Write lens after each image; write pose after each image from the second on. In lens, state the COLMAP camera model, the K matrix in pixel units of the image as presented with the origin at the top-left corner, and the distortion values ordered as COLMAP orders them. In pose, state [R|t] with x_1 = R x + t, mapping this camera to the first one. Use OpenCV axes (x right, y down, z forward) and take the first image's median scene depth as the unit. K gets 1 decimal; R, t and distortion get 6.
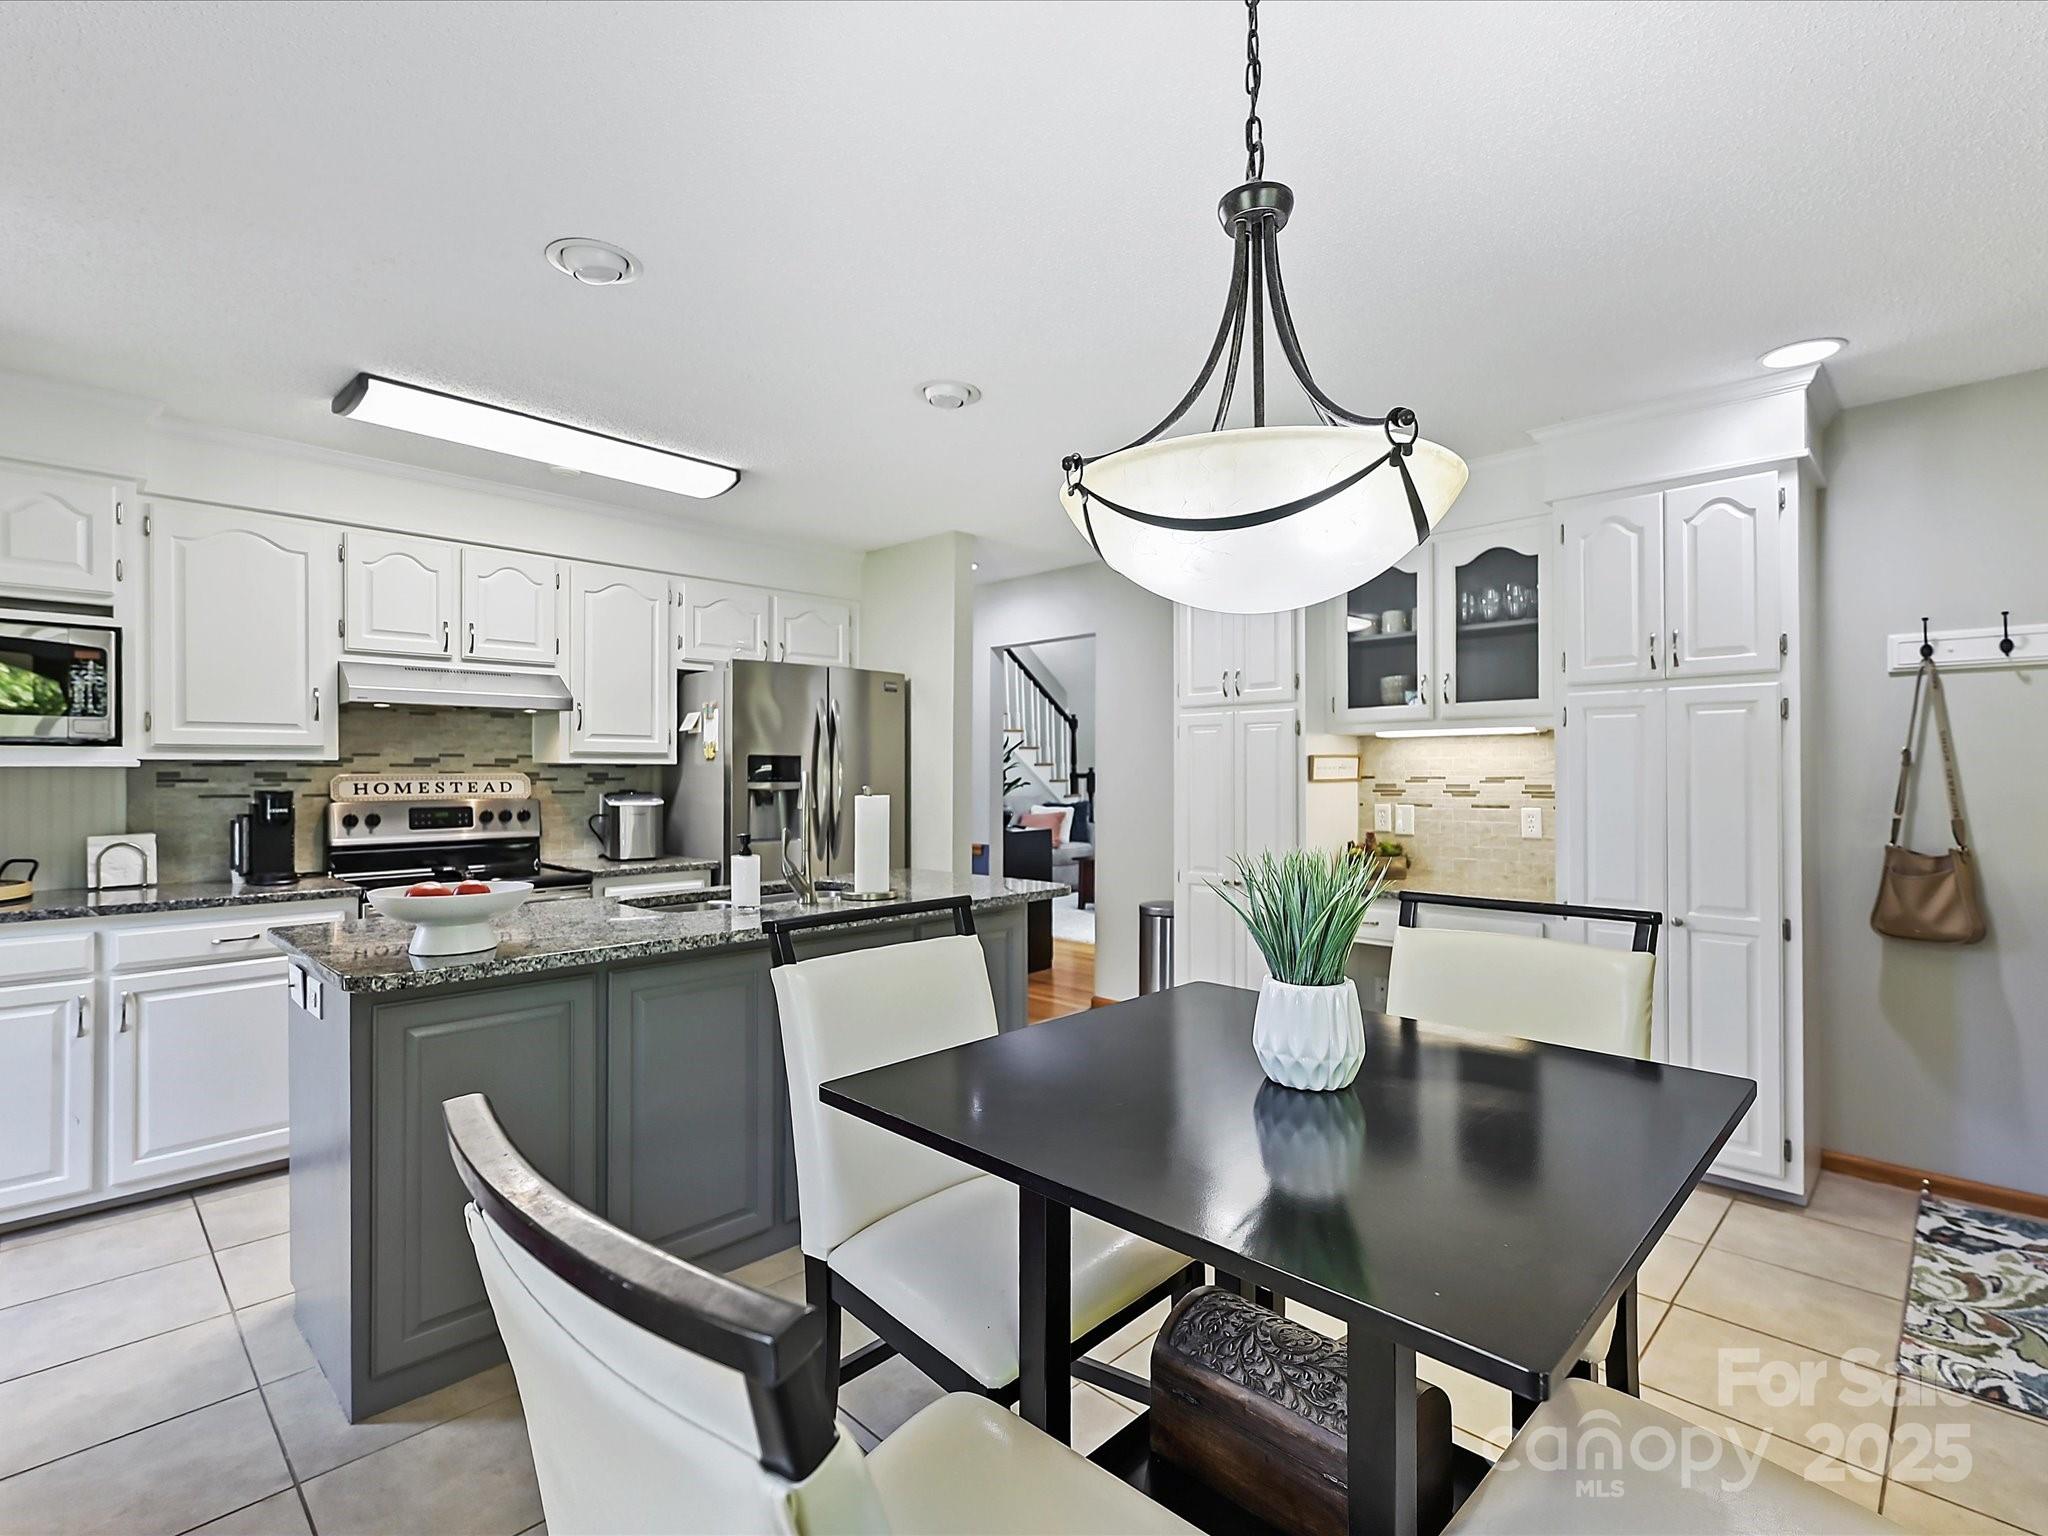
lens RADIAL K [[923.8, 0, 1024.0], [0, 923.8, 768.0], [0, 0, 1]] dist [0.001064, 0.000485]
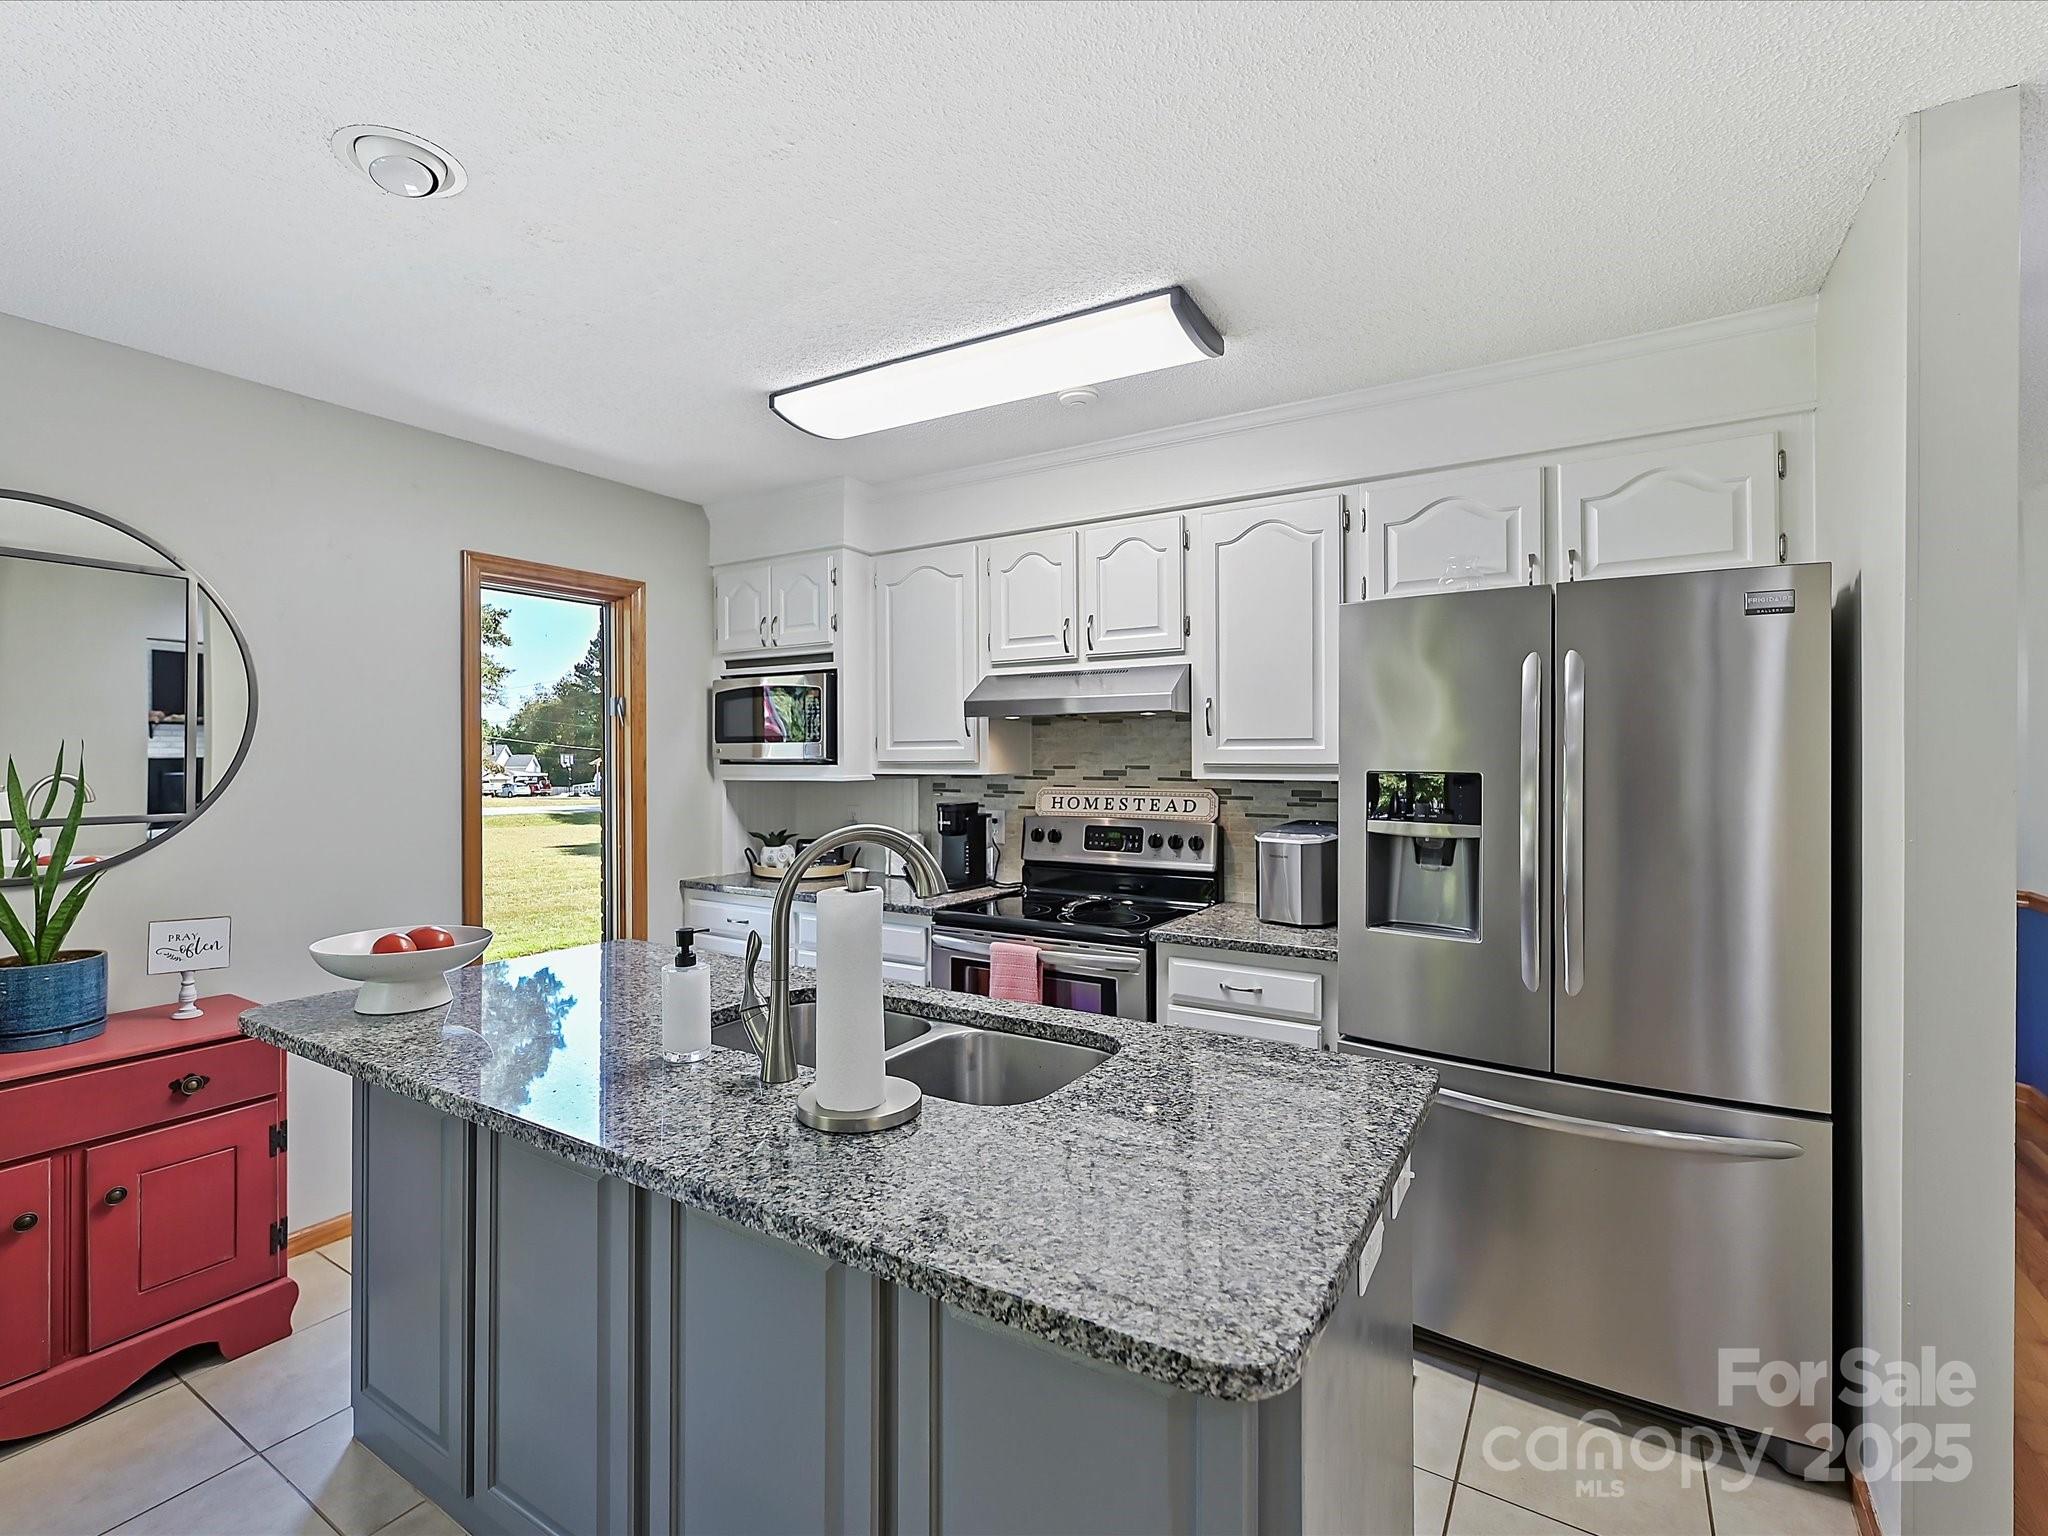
lens RADIAL K [[940.7, 0, 1020.8], [0, 940.7, 756.2], [0, 0, 1]] dist [-0.000260, -0.000371]
pose [[0.230134, -0.002238, -0.973156, 0.226013], [0.003130, 0.999994, -0.001560, -0.024012], [0.973154, -0.002687, 0.230140, 0.708424]]
